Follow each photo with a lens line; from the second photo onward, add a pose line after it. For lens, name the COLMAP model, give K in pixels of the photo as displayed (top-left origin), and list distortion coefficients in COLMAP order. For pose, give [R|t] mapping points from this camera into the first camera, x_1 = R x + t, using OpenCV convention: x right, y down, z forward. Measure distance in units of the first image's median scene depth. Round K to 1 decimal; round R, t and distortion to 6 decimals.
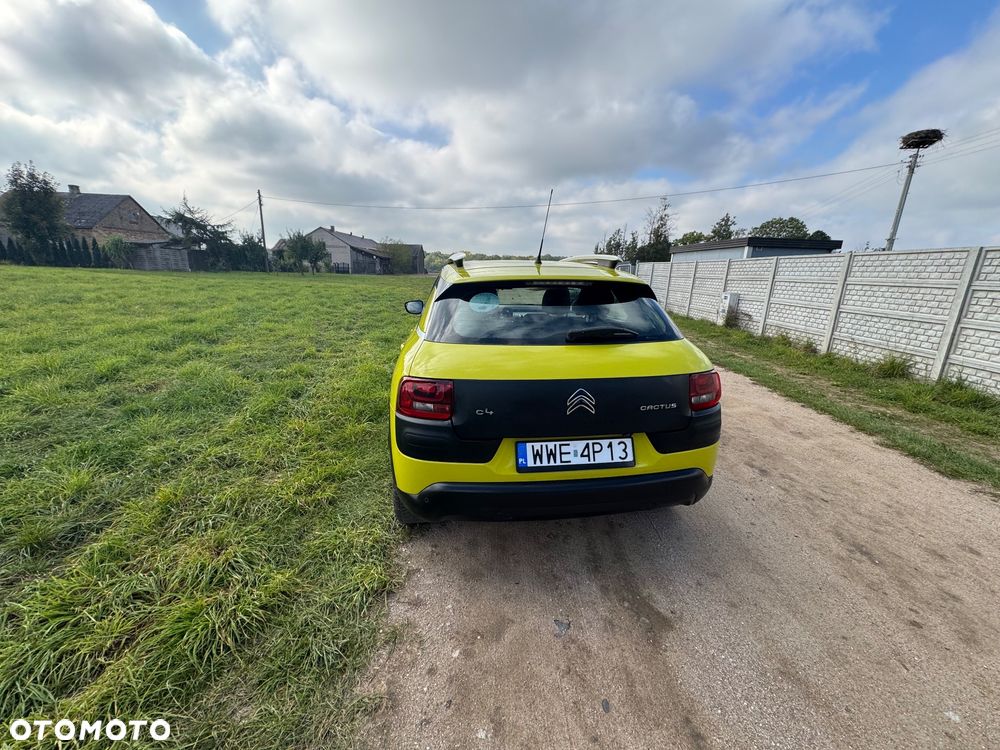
lens RADIAL K [[394.7, 0, 499.2], [0, 394.7, 376.4], [0, 0, 1]] dist [-0.000562, -0.000360]
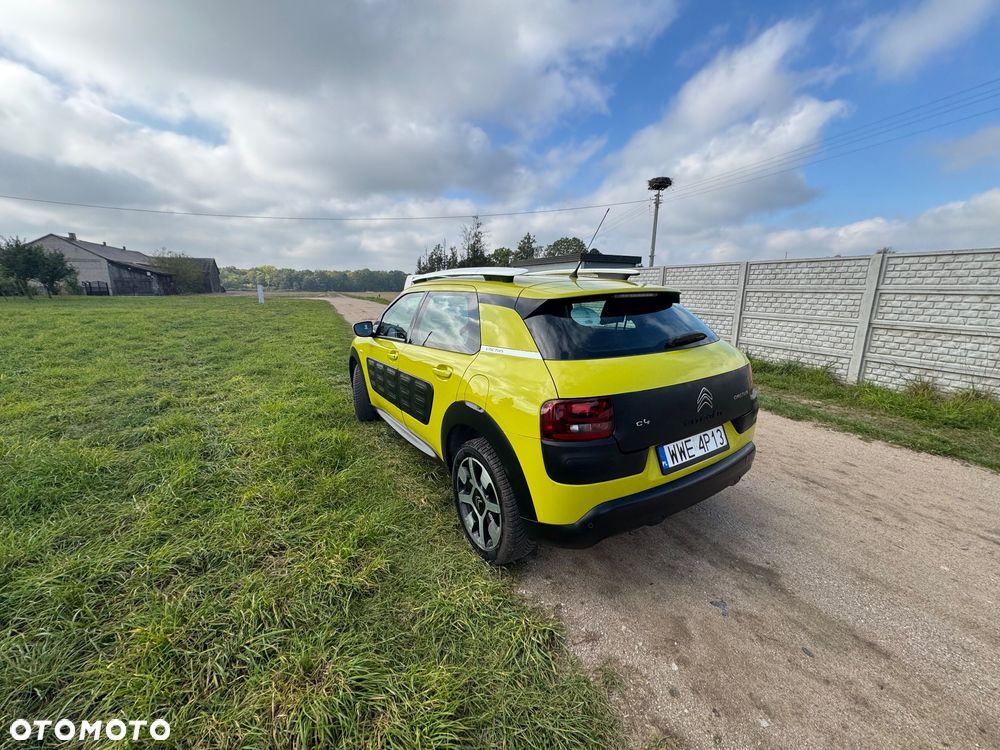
lens RADIAL K [[395.5, 0, 499.5], [0, 395.5, 373.0], [0, 0, 1]] dist [-0.000965, -0.000036]
pose [[0.906926, -0.113369, 0.405749, -0.020177], [0.130054, 0.991412, -0.013689, -0.001848], [-0.400713, 0.065185, 0.913882, 0.005280]]
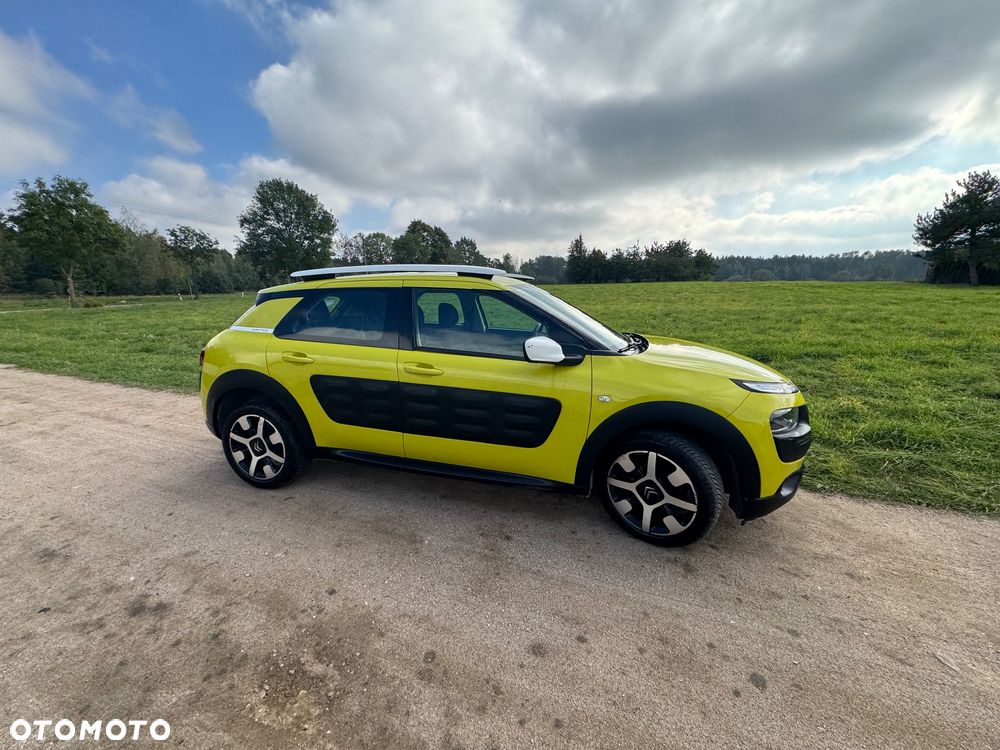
lens RADIAL K [[391.9, 0, 499.0], [0, 391.9, 376.5], [0, 0, 1]] dist [-0.000938, 0.000081]
pose [[-0.372186, 0.182074, -0.910124, 0.045933], [-0.238254, 0.928973, 0.283276, -0.018482], [0.897058, 0.322272, -0.302371, 0.075900]]
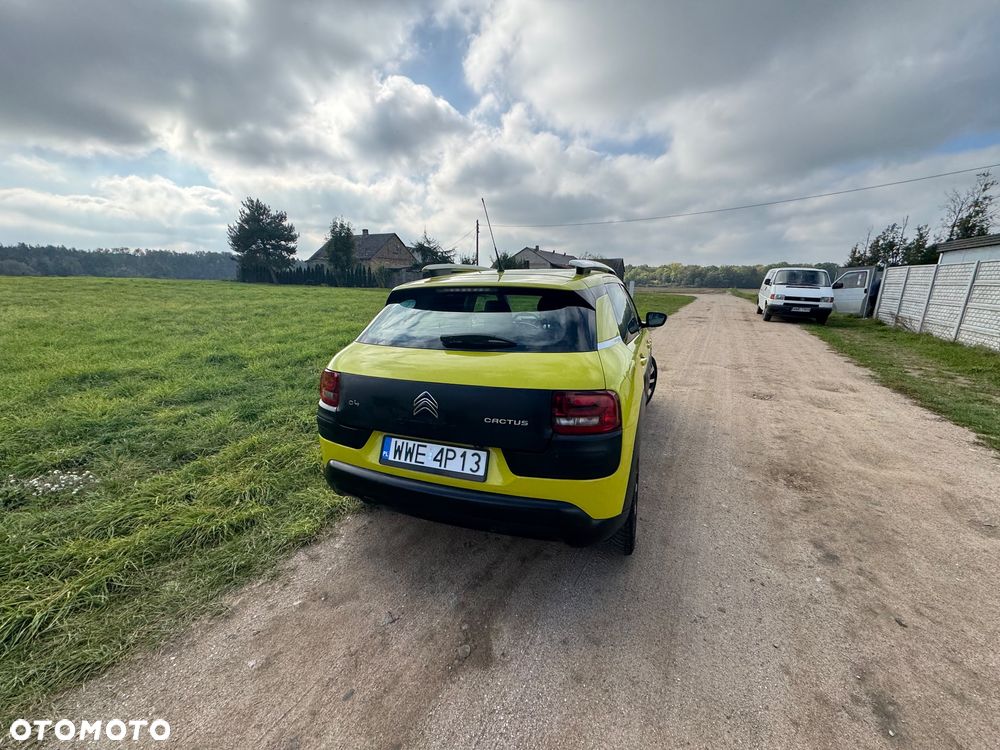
lens RADIAL K [[393.9, 0, 498.4], [0, 393.9, 378.3], [0, 0, 1]] dist [-0.001893, 0.000264]
pose [[0.880675, 0.088600, -0.465362, 0.021942], [-0.102323, 0.994742, -0.004252, -0.000444], [0.462539, 0.051362, 0.885110, 0.004966]]
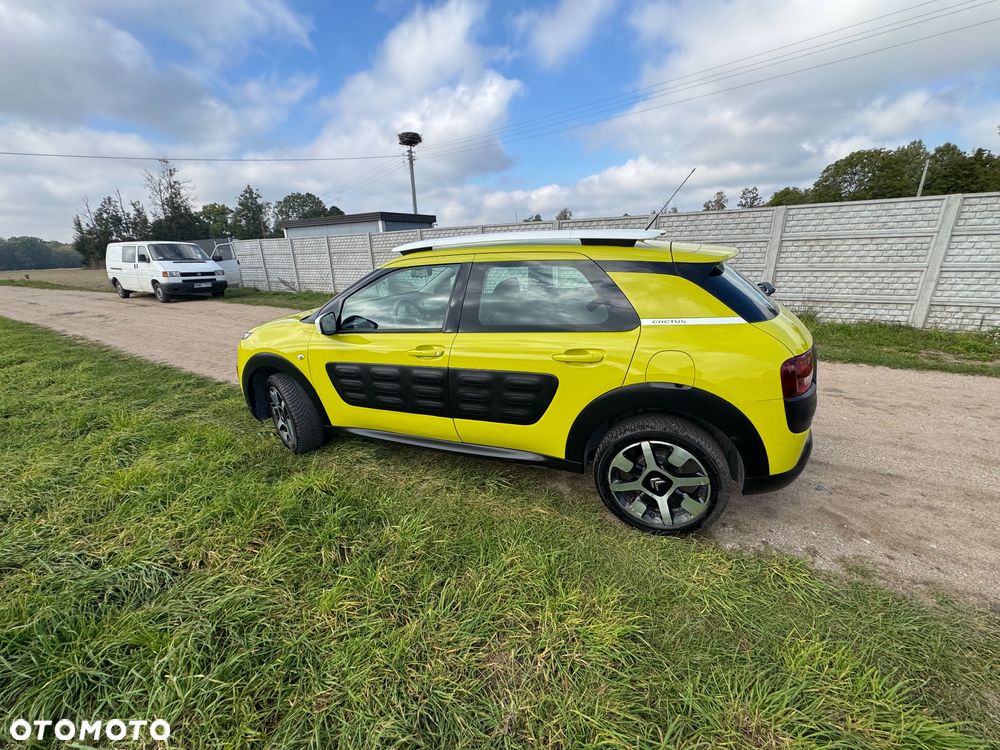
lens RADIAL K [[394.9, 0, 499.2], [0, 394.9, 374.2], [0, 0, 1]] dist [-0.000481, -0.000437]
pose [[0.505574, -0.315621, 0.802981, -0.038714], [0.272283, 0.941493, 0.198629, -0.009848], [-0.818692, 0.118217, 0.561933, 0.028953]]
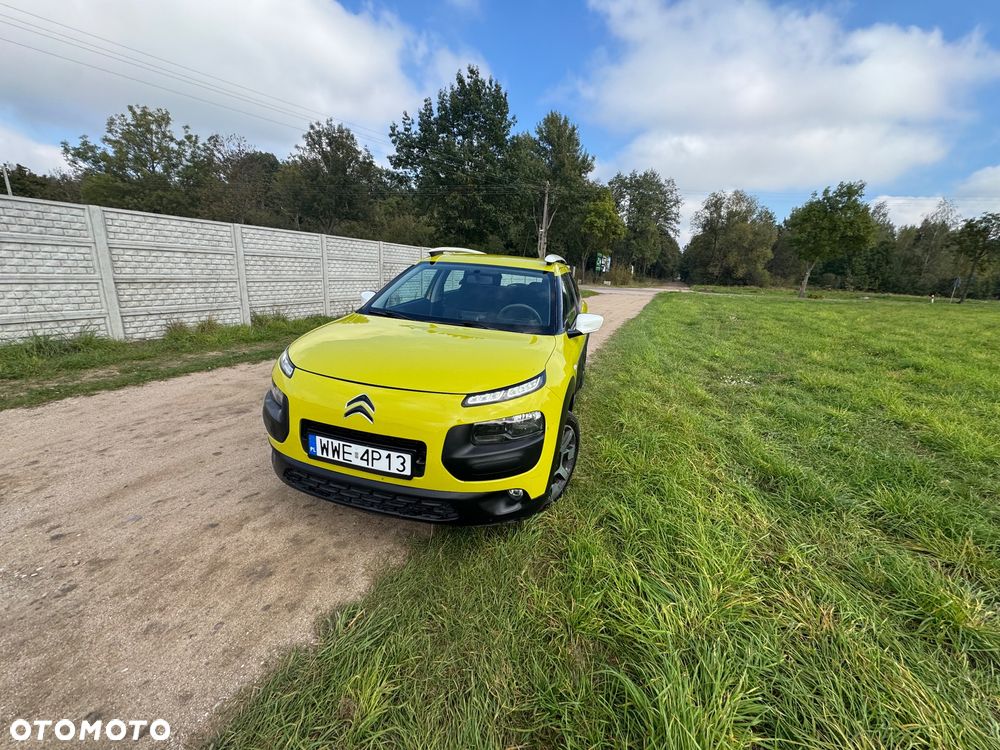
lens RADIAL K [[394.9, 0, 499.2], [0, 394.9, 374.2], [0, 0, 1]] dist [-0.000481, -0.000437]
pose [[-0.924597, -0.175319, 0.338206, -0.020868], [0.016308, 0.868776, 0.494936, -0.029077], [-0.380597, 0.463132, -0.800409, 0.108019]]
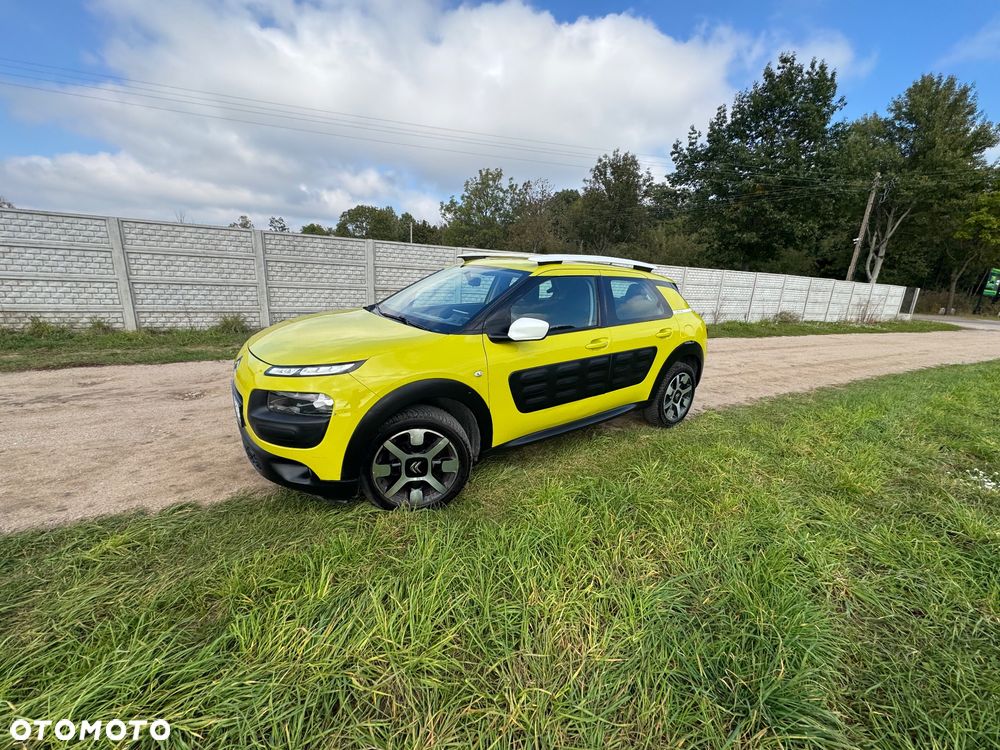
lens RADIAL K [[395.5, 0, 498.7], [0, 395.5, 372.3], [0, 0, 1]] dist [-0.000624, -0.000217]
pose [[-0.486668, -0.265523, 0.832257, -0.045792], [0.161223, 0.909025, 0.384291, -0.023021], [-0.858581, 0.321201, -0.399585, 0.084433]]
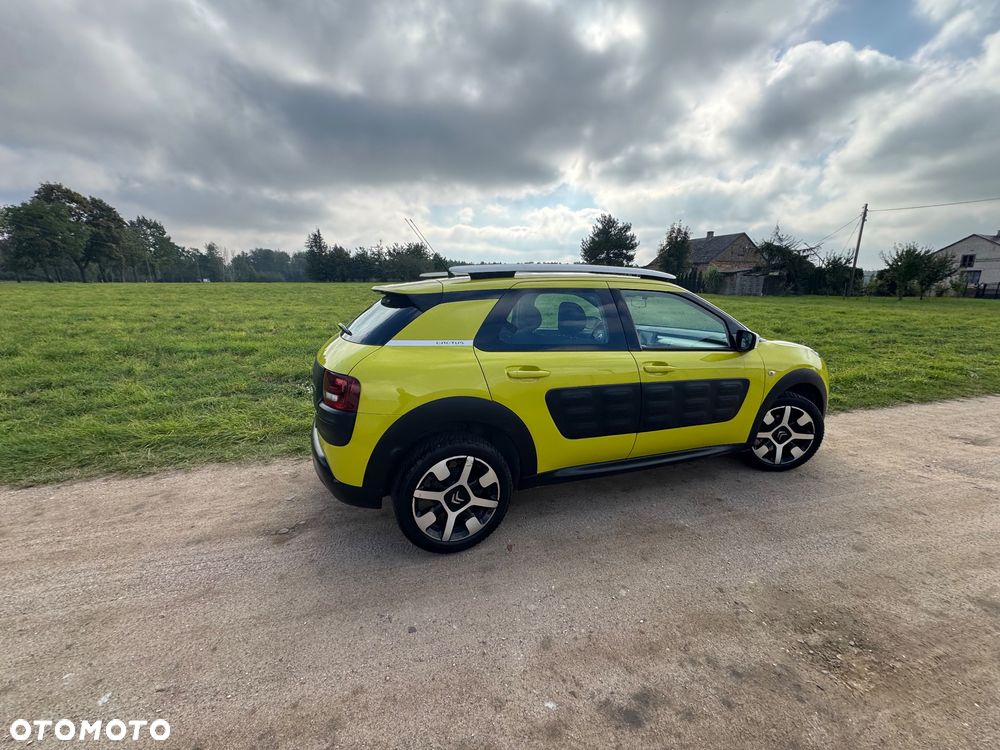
lens RADIAL K [[393.0, 0, 496.9], [0, 393.0, 377.9], [0, 0, 1]] dist [-0.002663, 0.000118]
pose [[0.253309, 0.194512, -0.947628, 0.047699], [-0.247250, 0.960059, 0.130971, -0.007091], [0.935255, 0.201125, 0.291285, 0.032136]]
